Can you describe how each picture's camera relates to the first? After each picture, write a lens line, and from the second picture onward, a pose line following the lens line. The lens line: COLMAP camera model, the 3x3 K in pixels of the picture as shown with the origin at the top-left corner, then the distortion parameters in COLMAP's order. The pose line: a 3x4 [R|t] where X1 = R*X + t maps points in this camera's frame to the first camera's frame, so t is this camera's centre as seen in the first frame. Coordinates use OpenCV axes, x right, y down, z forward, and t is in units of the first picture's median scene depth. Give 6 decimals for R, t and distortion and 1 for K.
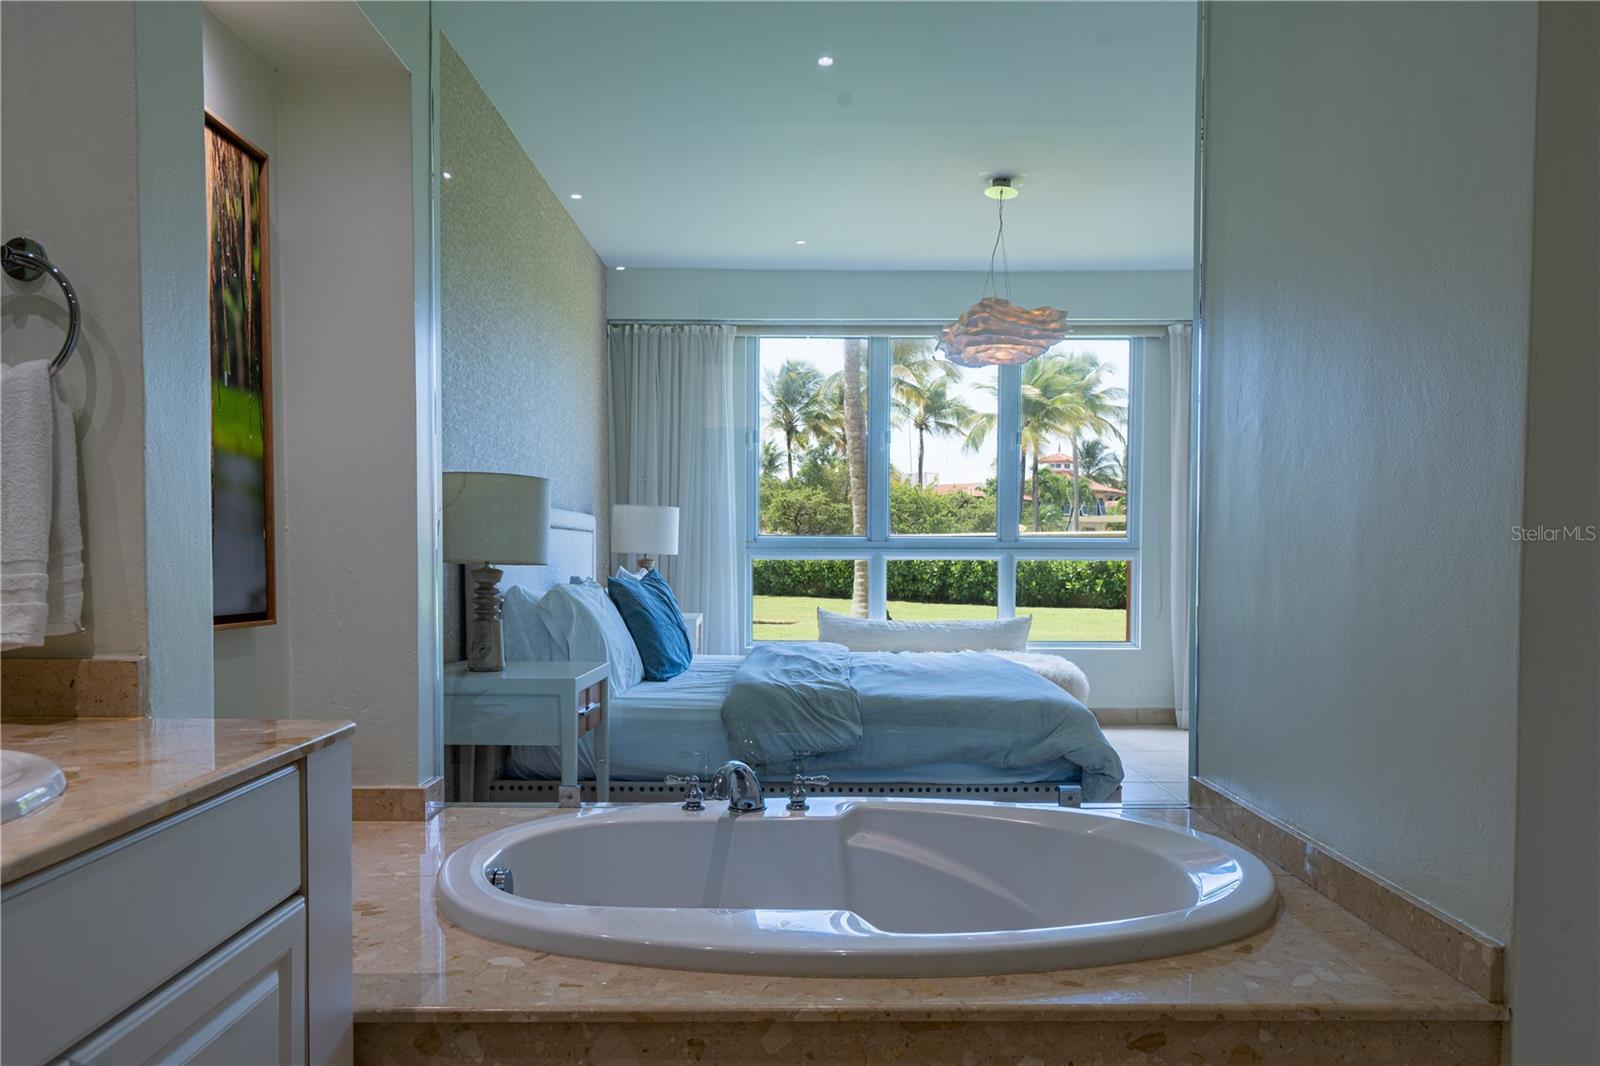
lens RADIAL K [[1224.4, 0, 809.8], [0, 1224.4, 587.7], [0, 0, 1]] dist [-0.002695, 0.003973]
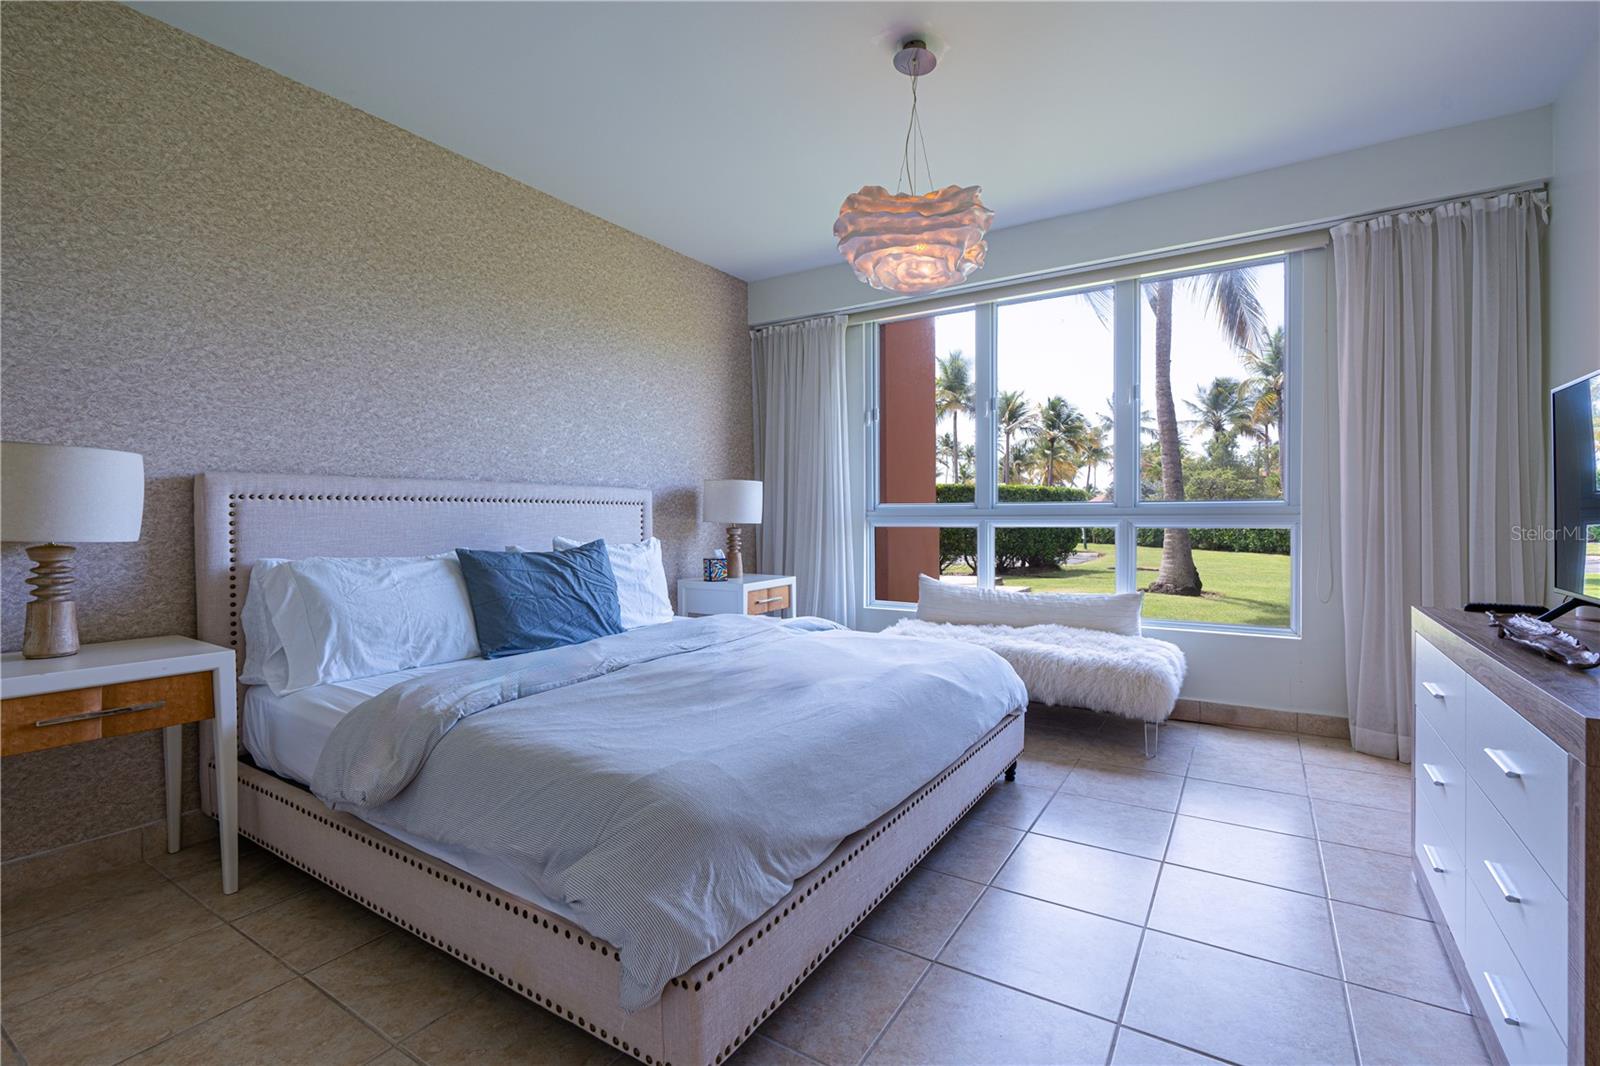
lens RADIAL K [[720.8, 0, 808.9], [0, 720.8, 524.6], [0, 0, 1]] dist [-0.015402, 0.000385]
pose [[0.836885, -0.001318, -0.547377, 0.072282], [-0.008951, 0.999830, -0.016094, -0.003907], [0.547305, 0.018368, 0.836731, 0.120663]]
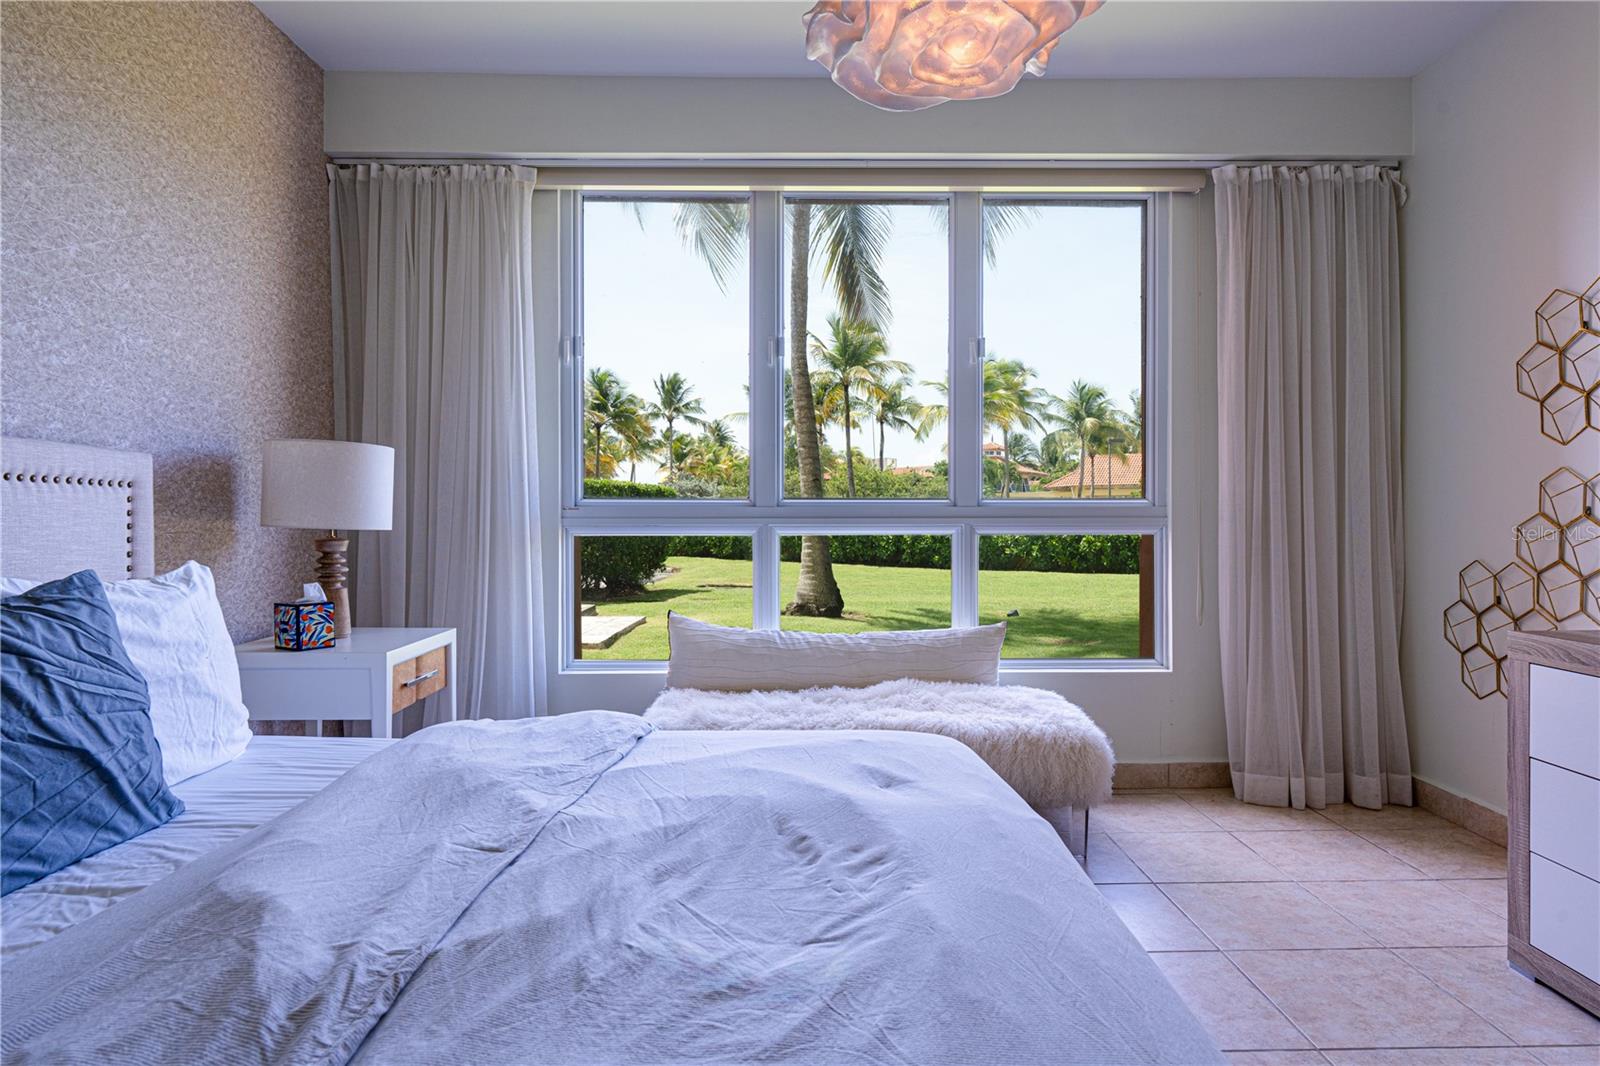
lens RADIAL K [[913.5, 0, 809.5], [0, 913.5, 524.2], [0, 0, 1]] dist [-0.004820, 0.000227]
pose [[0.999970, -0.004809, 0.006135, 0.021216], [0.004975, 0.999613, -0.027362, -0.004227], [-0.006001, 0.027392, 0.999607, 0.144851]]
